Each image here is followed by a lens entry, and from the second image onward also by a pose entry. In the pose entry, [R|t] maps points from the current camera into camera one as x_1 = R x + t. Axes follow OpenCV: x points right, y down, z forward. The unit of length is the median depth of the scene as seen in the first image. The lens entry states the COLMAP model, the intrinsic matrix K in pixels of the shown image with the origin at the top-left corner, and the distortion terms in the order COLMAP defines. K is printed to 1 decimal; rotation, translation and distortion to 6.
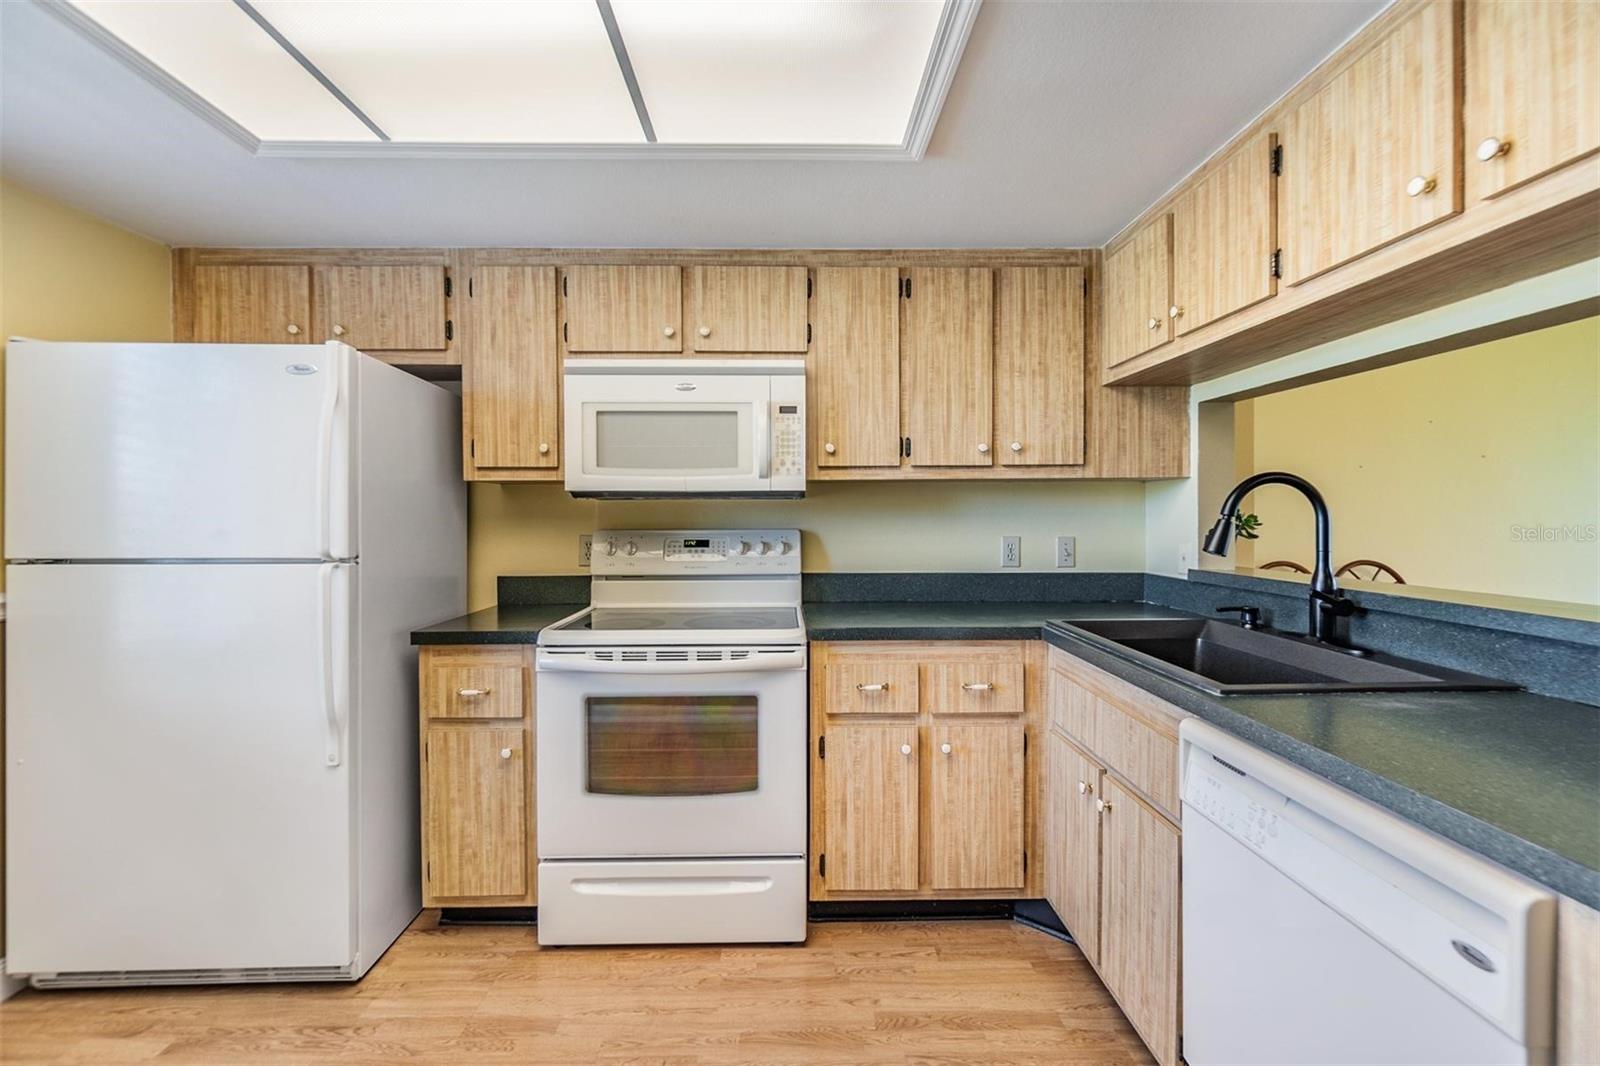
lens RADIAL K [[704.1, 0, 782.3], [0, 704.1, 530.9], [0, 0, 1]] dist [-0.001093, -0.000436]
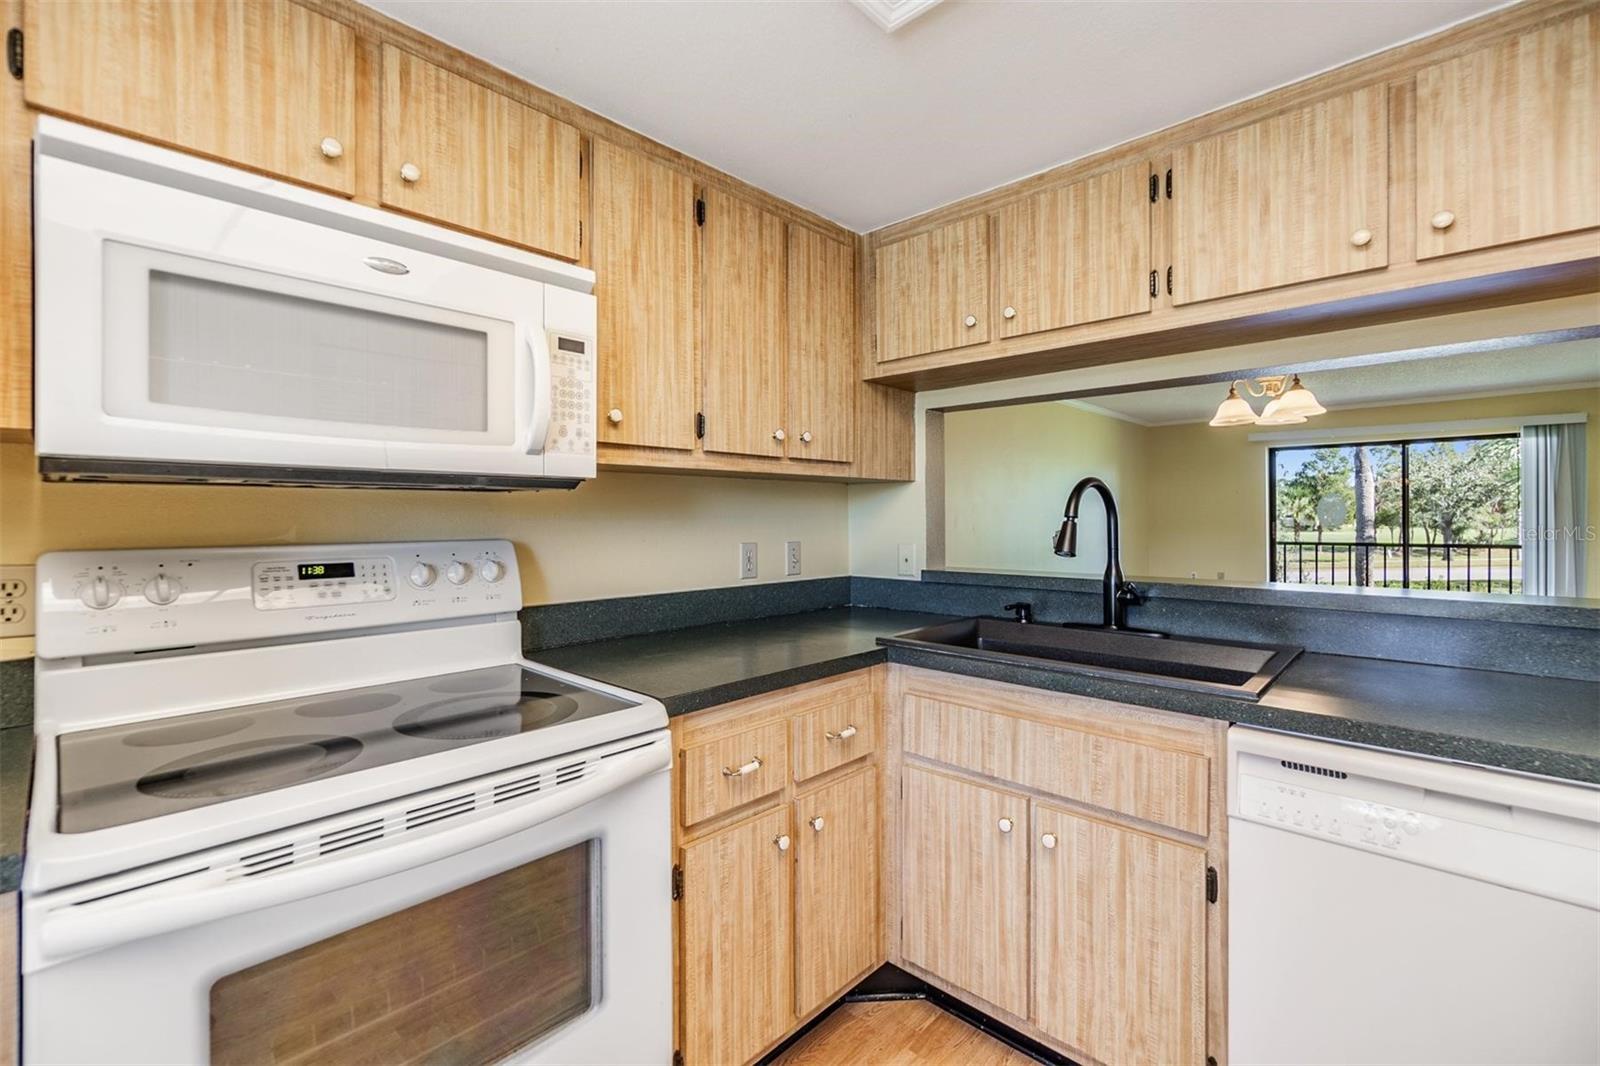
lens RADIAL K [[704.1, 0, 796.3], [0, 704.1, 519.1], [0, 0, 1]] dist [-0.001093, -0.000436]
pose [[0.691619, -0.001170, 0.722262, -0.329752], [0.017484, 0.999733, -0.015123, -0.008885], [-0.722051, 0.023087, 0.691454, 0.478852]]
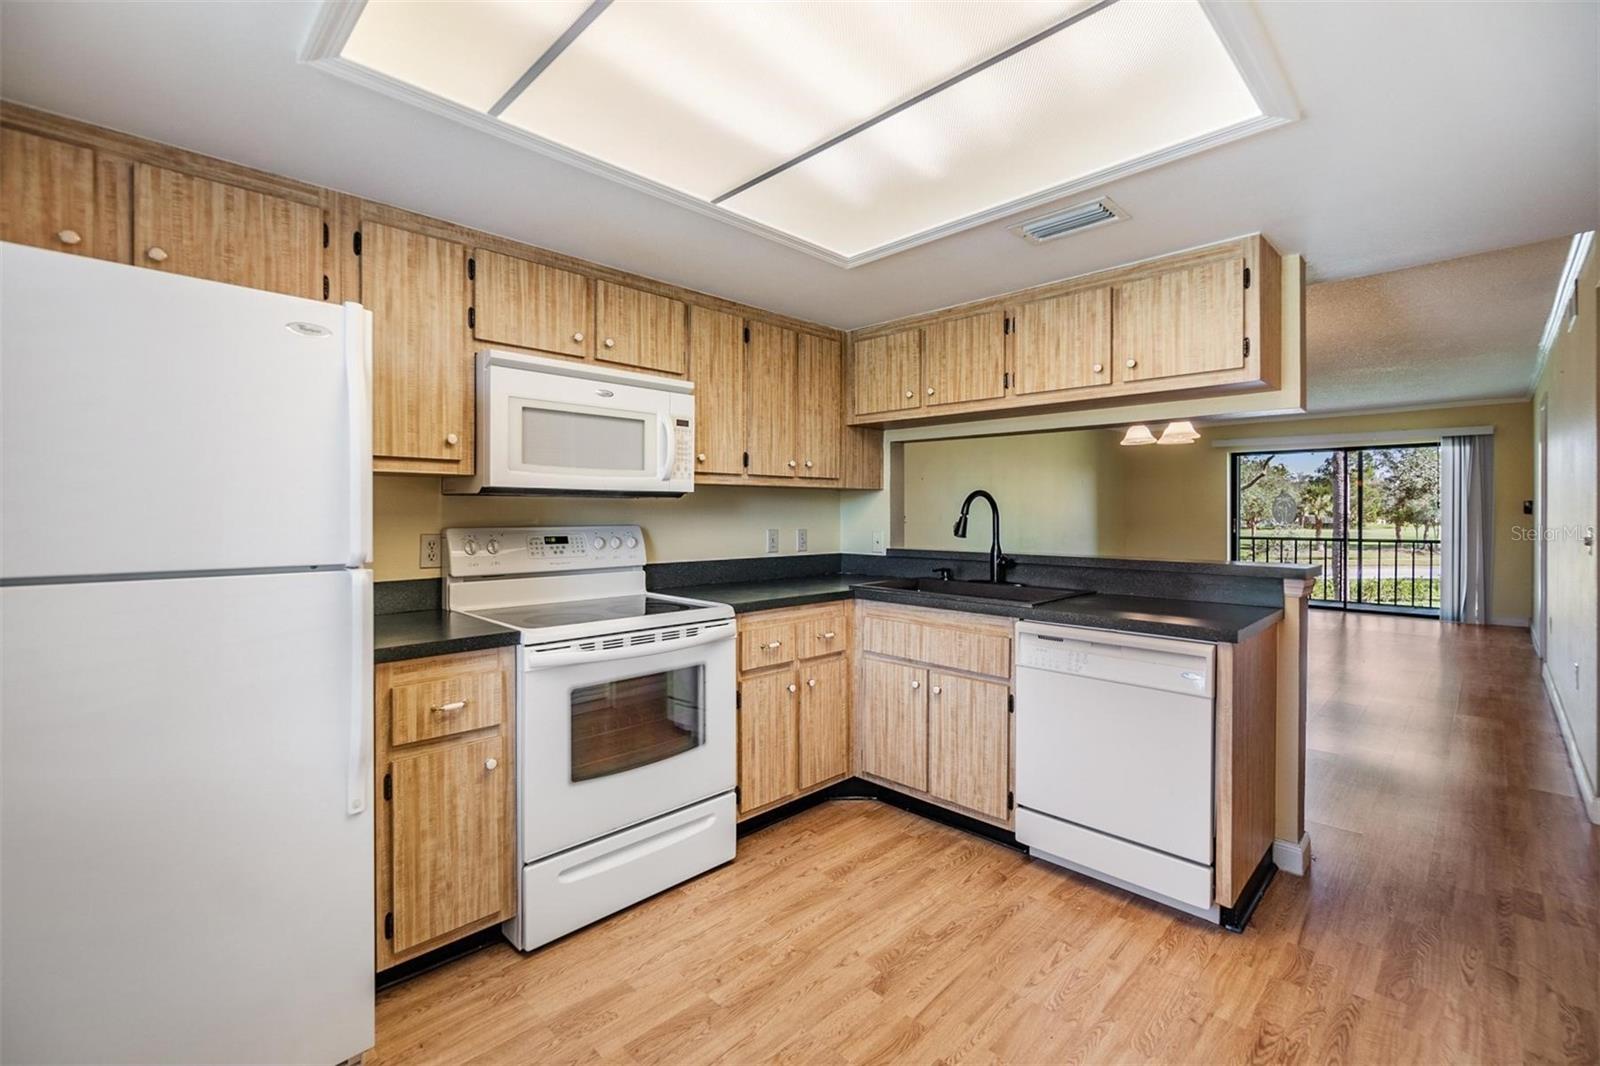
lens RADIAL K [[704.1, 0, 783.6], [0, 704.1, 522.0], [0, 0, 1]] dist [-0.001093, -0.000436]
pose [[0.722573, -0.005513, 0.691272, -0.749143], [0.011580, 0.999924, -0.004130, -0.000477], [-0.691197, 0.010989, 0.722583, 0.040583]]
